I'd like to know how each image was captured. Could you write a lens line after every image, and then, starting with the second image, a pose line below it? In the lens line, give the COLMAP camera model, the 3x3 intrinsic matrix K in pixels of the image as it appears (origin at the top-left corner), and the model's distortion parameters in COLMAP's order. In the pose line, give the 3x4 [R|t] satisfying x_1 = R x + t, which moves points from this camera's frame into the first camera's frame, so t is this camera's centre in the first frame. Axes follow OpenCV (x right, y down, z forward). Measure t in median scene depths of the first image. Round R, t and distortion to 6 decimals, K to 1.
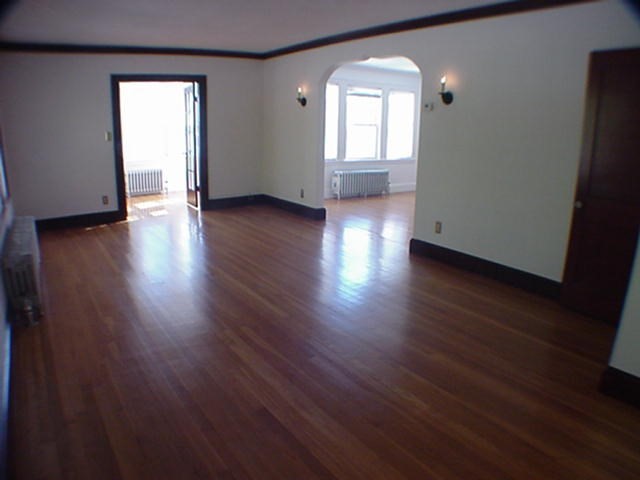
lens RADIAL K [[454.3, 0, 317.8], [0, 454.3, 252.1], [0, 0, 1]] dist [-0.266987, 0.129884]
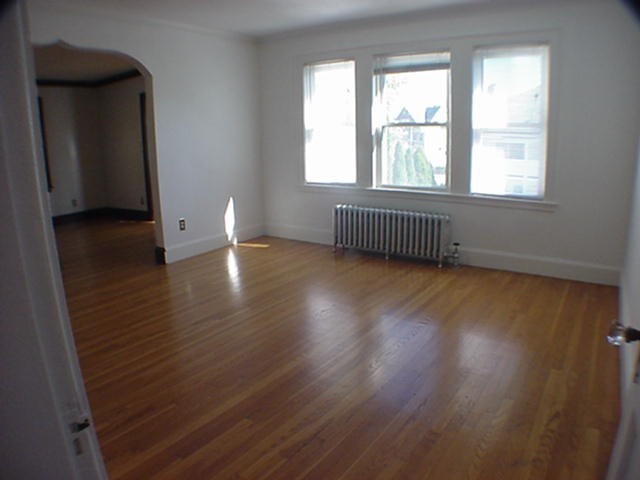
lens RADIAL K [[454.3, 0, 317.8], [0, 454.3, 252.1], [0, 0, 1]] dist [-0.266987, 0.129884]
pose [[0.356982, 0.207117, -0.910860, 0.596823], [-0.224349, 0.965578, 0.131632, -0.189449], [0.906770, 0.157360, 0.391161, 0.744306]]
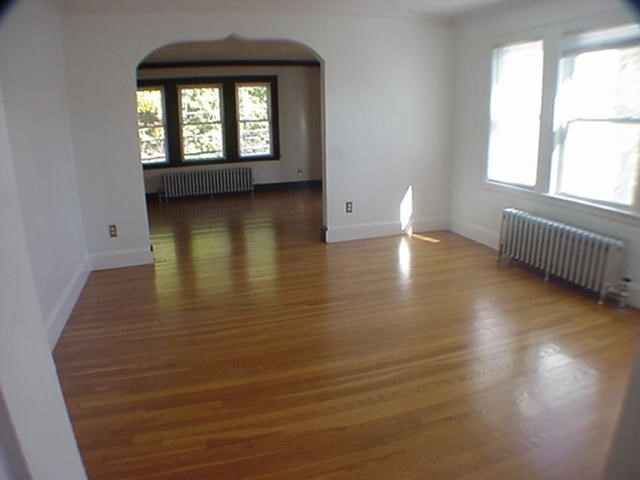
lens RADIAL K [[454.3, 0, 317.8], [0, 454.3, 252.1], [0, 0, 1]] dist [-0.266987, 0.129884]
pose [[-0.260410, 0.259877, -0.929866, 0.584288], [-0.247888, 0.912814, 0.324532, -0.238892], [0.933133, 0.315014, -0.173286, 0.890046]]
